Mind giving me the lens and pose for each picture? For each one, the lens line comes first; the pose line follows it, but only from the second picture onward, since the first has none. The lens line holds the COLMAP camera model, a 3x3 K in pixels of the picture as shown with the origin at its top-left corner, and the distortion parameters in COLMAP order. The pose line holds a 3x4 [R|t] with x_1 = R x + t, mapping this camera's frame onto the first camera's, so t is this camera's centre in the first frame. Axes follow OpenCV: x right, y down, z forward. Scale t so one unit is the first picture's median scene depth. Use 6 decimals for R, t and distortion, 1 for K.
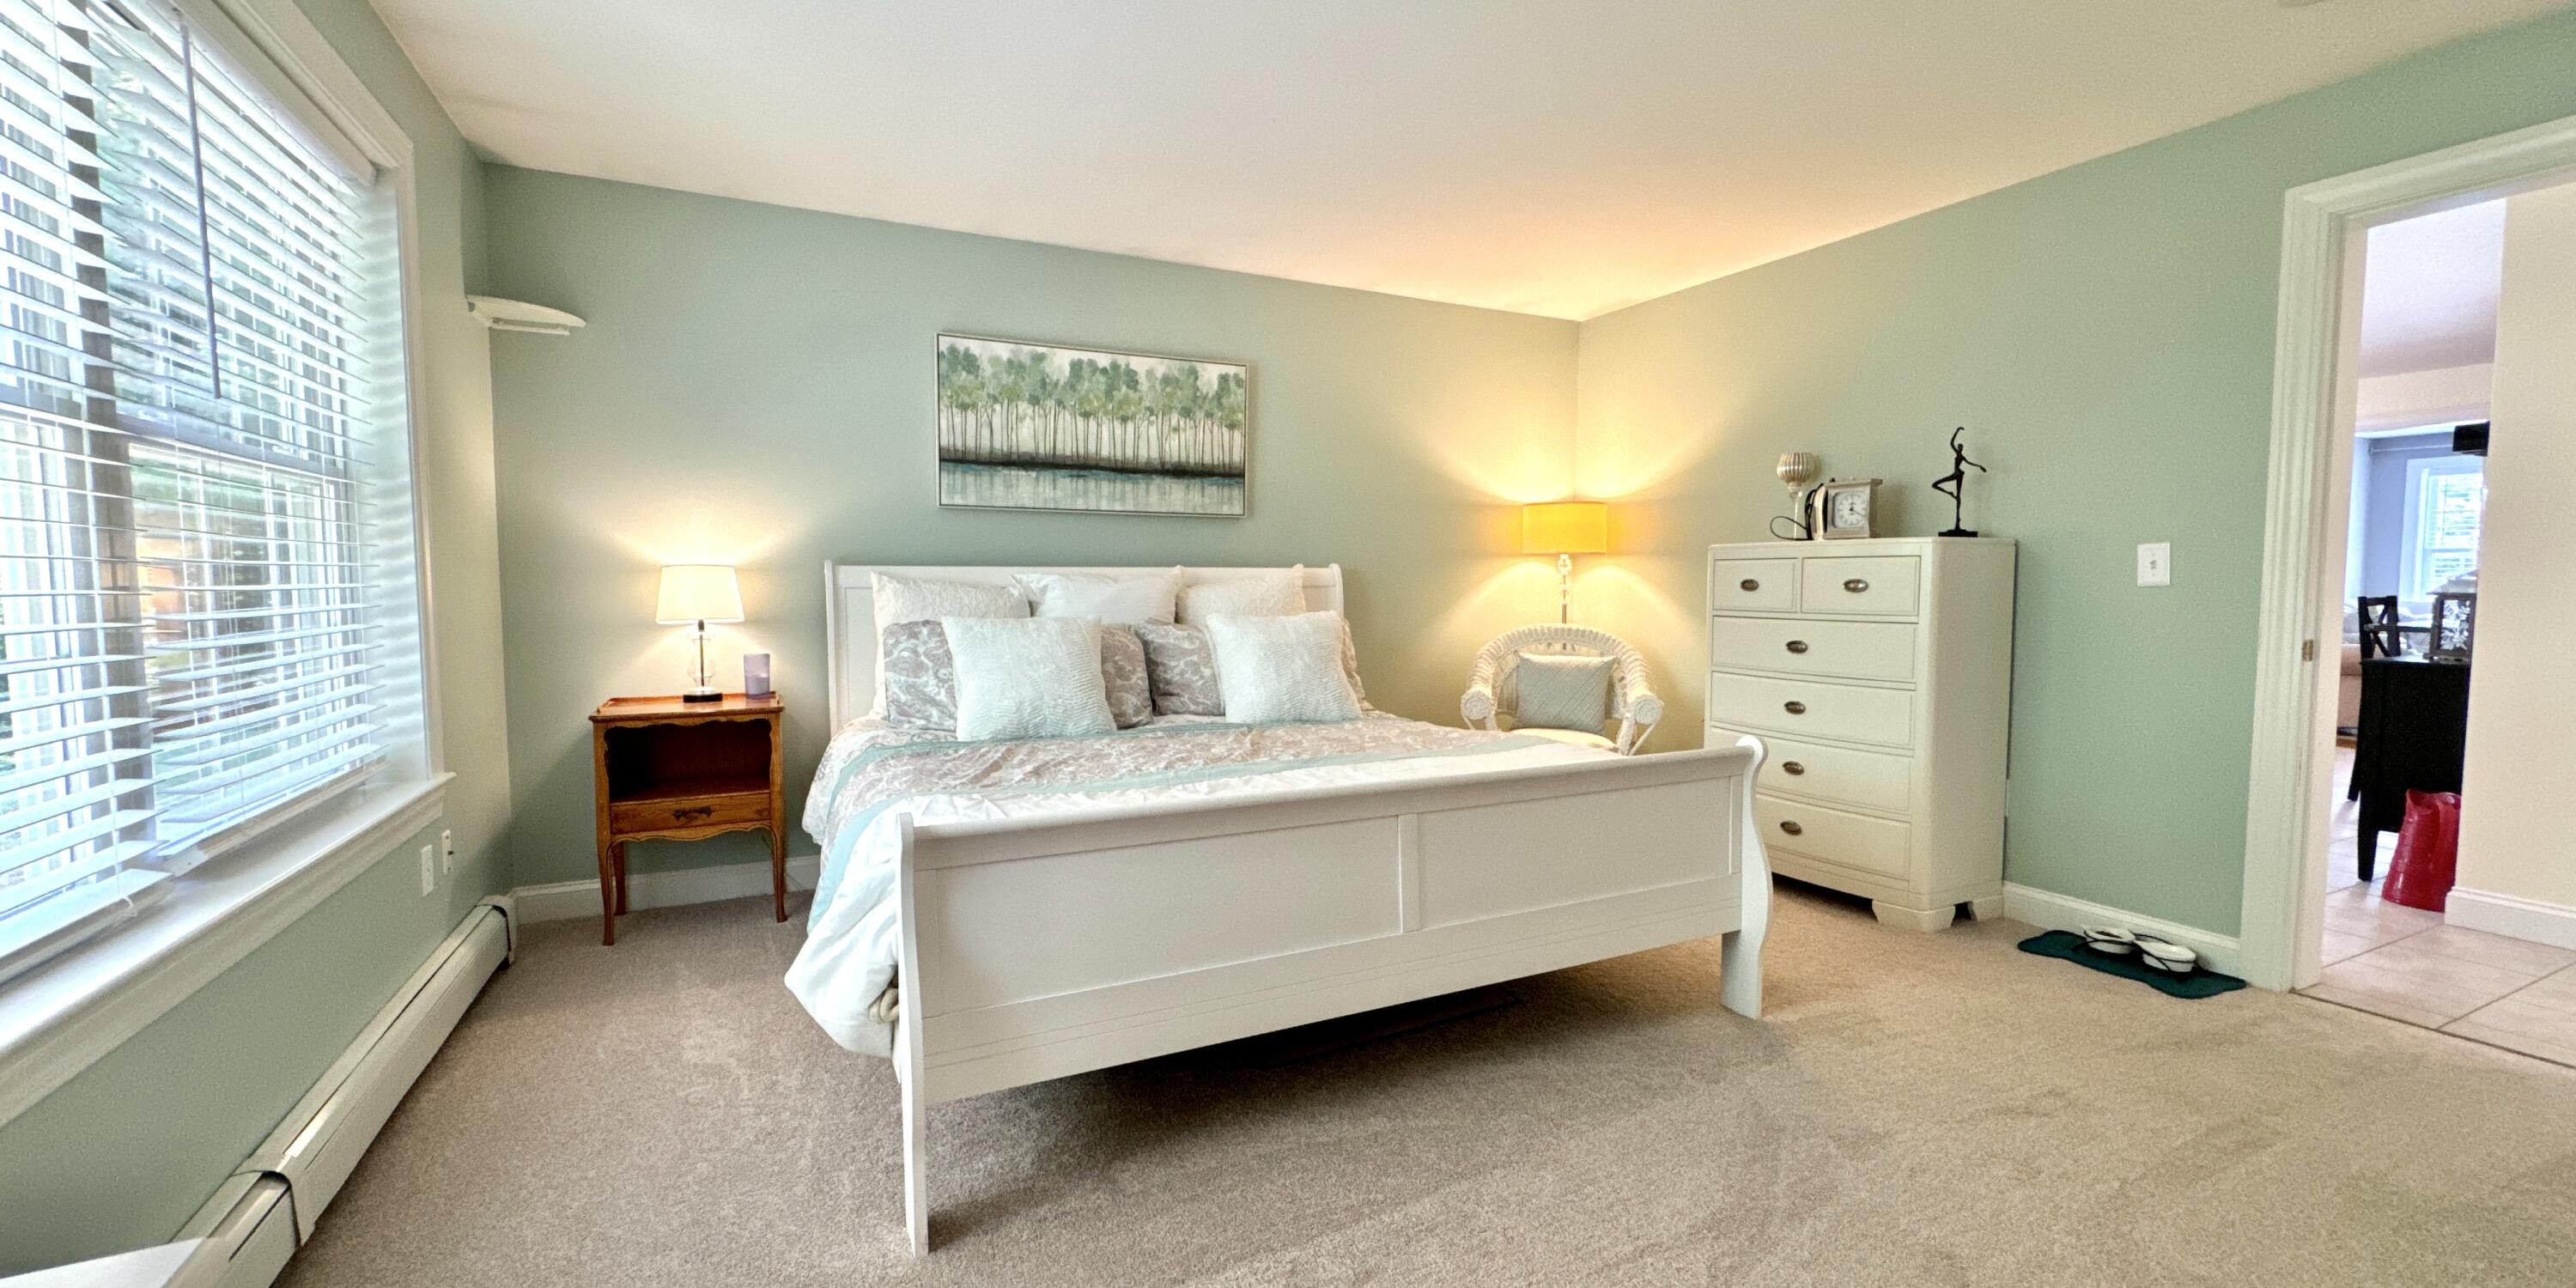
lens RADIAL K [[1027.2, 0, 1288.4], [0, 1027.2, 649.5], [0, 0, 1]] dist [-0.002552, 0.000068]
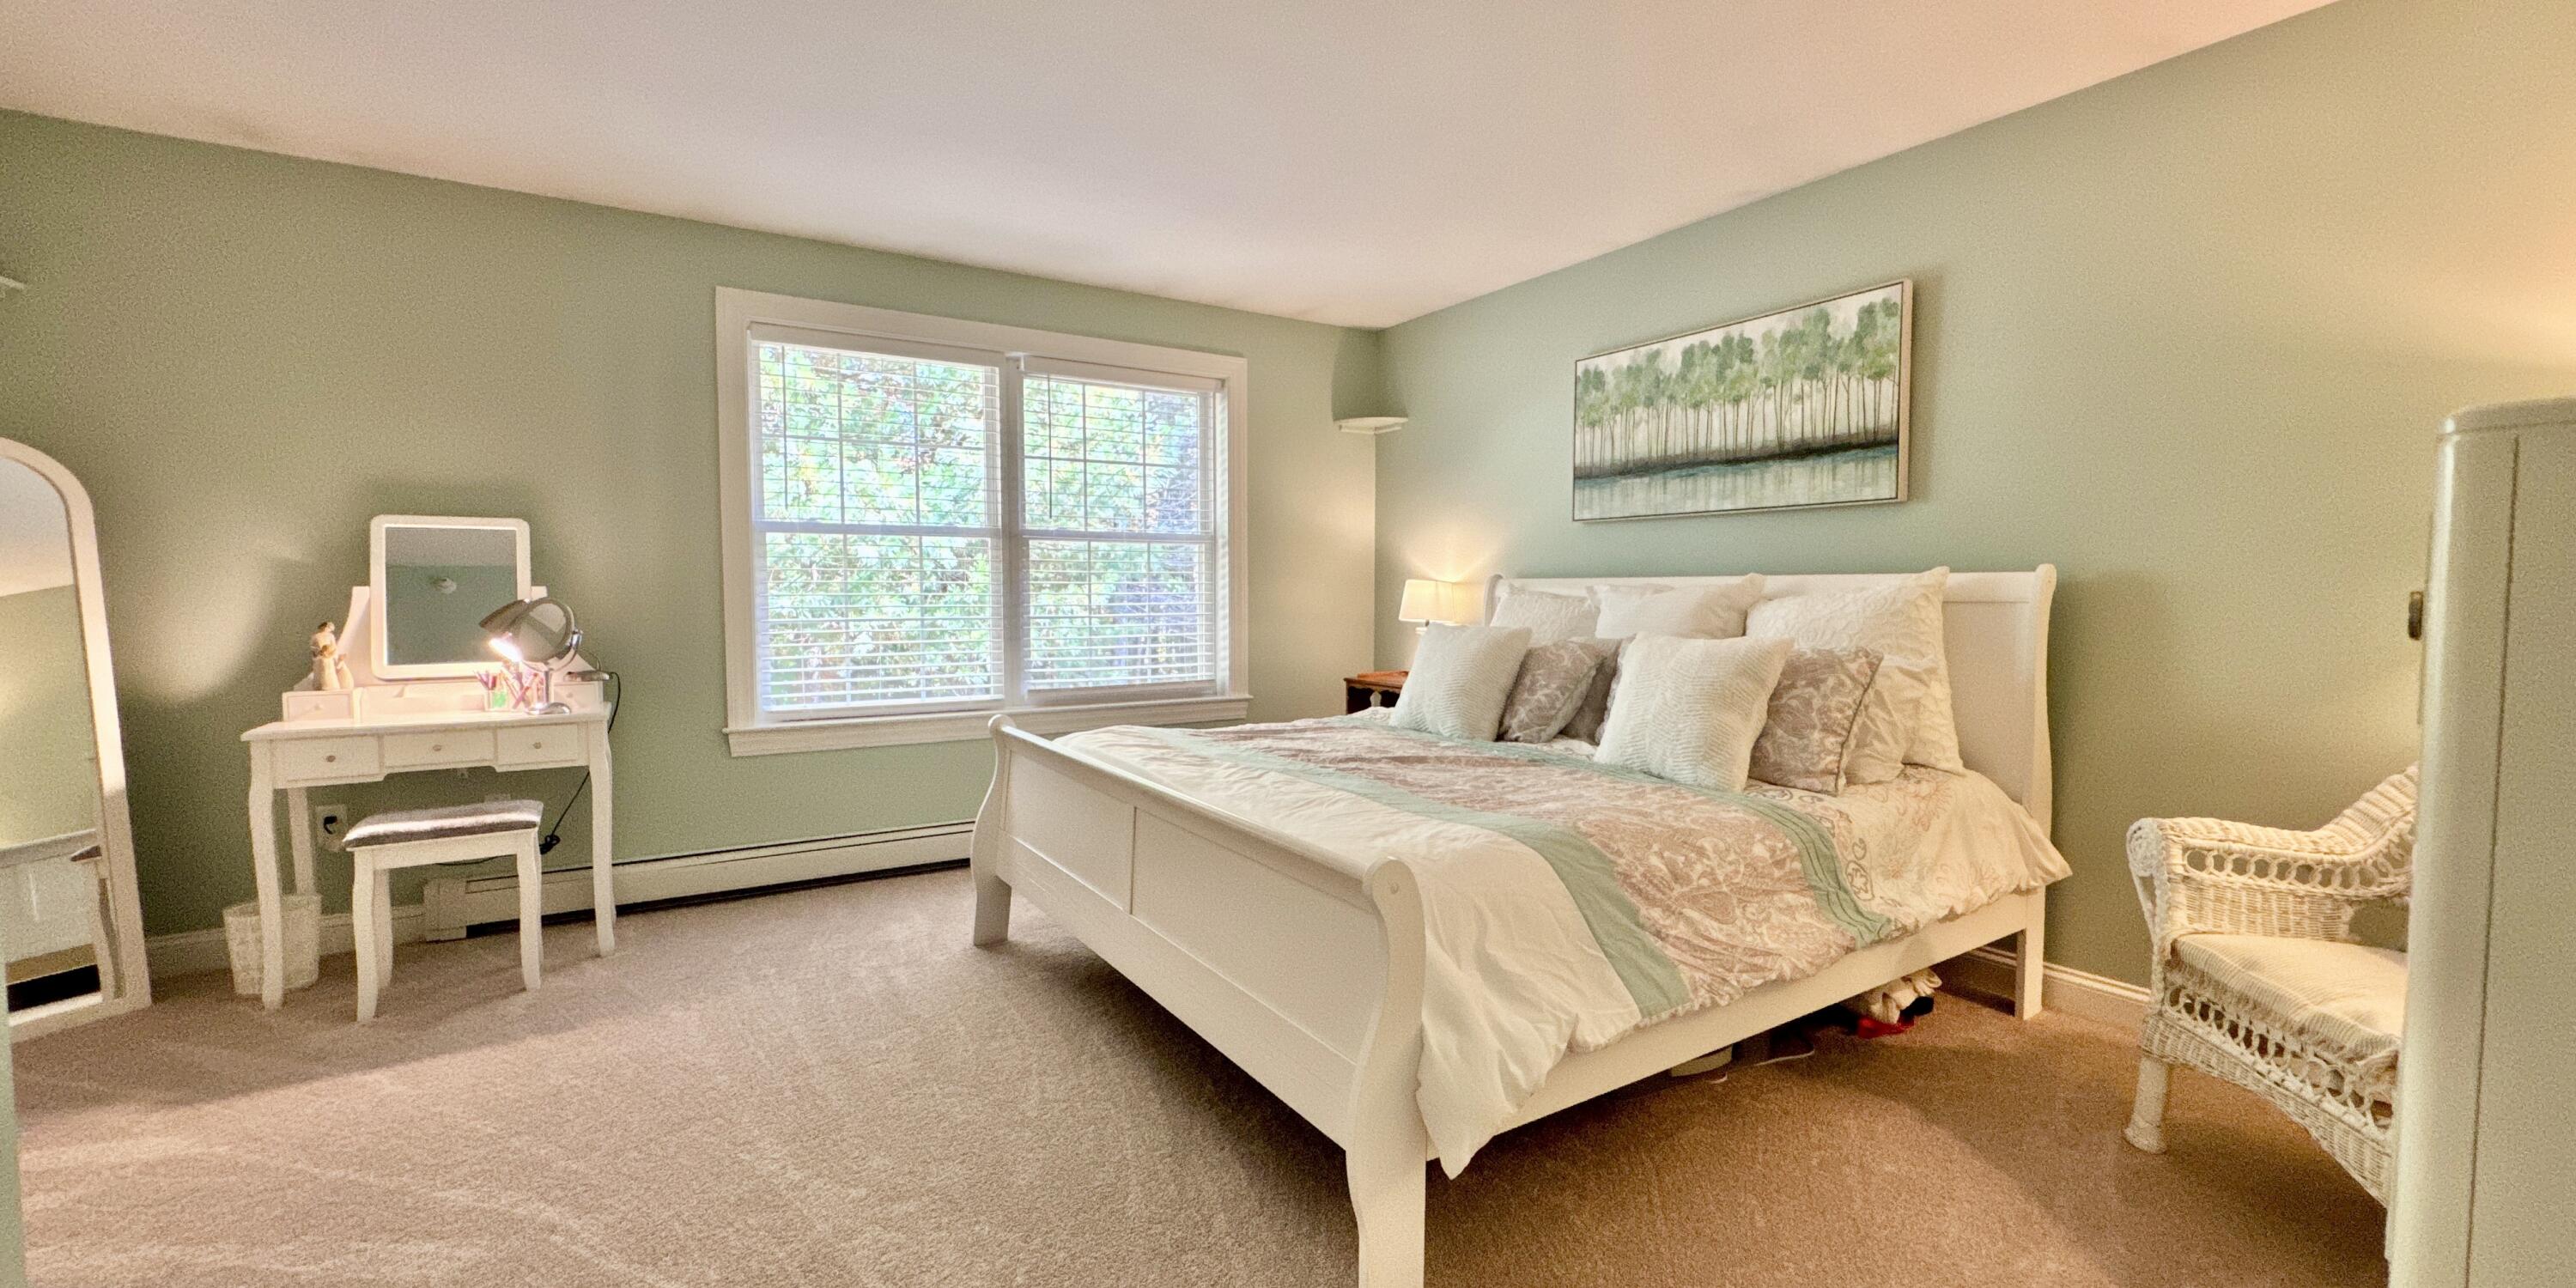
lens RADIAL K [[1027.2, 0, 1289.1], [0, 1027.2, 642.6], [0, 0, 1]] dist [-0.002552, 0.000068]
pose [[0.116387, 0.054161, -0.991726, 0.647273], [-0.059461, 0.997101, 0.047477, -0.044344], [0.991422, 0.053444, 0.119270, 0.548982]]
